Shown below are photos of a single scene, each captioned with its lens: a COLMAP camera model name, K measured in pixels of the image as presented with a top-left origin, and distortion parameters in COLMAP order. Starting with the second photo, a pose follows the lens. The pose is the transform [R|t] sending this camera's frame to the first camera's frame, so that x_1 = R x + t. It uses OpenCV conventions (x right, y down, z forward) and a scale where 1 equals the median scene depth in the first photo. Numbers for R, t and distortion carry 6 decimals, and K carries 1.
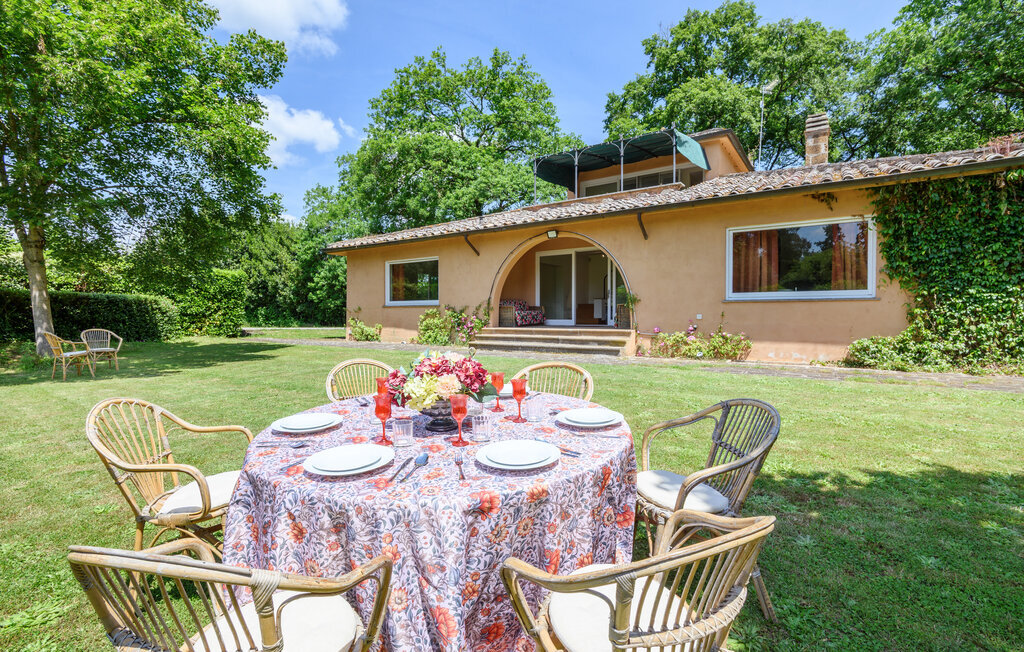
lens RADIAL K [[465.7, 0, 507.5], [0, 465.7, 318.1], [0, 0, 1]] dist [0.000898, -0.011932]
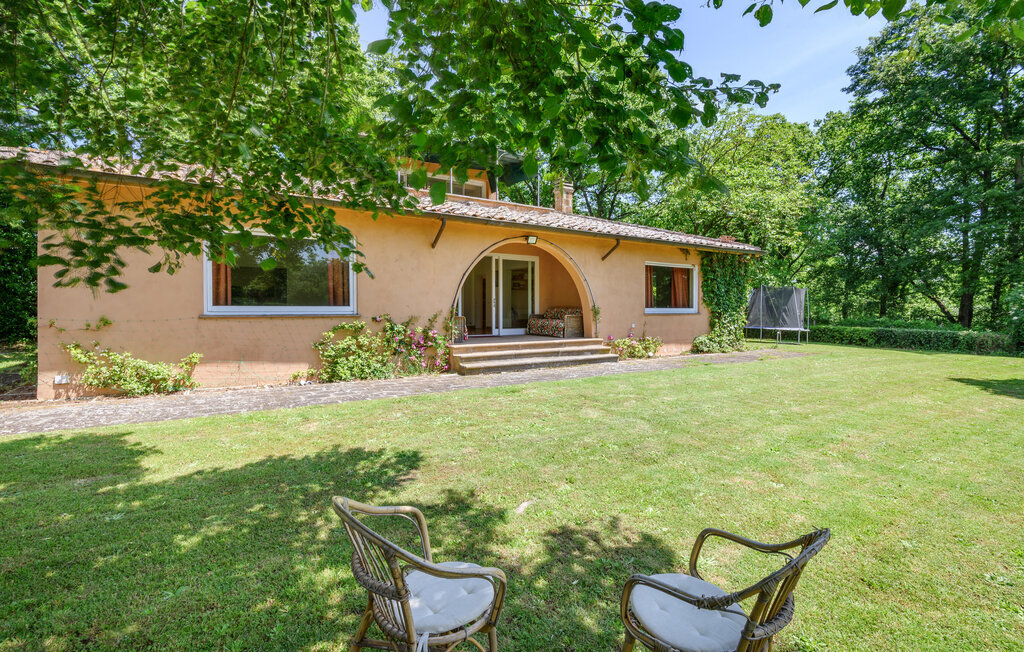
lens RADIAL K [[465.7, 0, 507.5], [0, 465.7, 318.1], [0, 0, 1]] dist [0.000898, -0.011932]
pose [[0.386021, -0.007622, 0.922459, -0.716925], [0.013549, 0.999905, 0.002592, -0.025188], [-0.922391, 0.011498, 0.386087, 0.632032]]
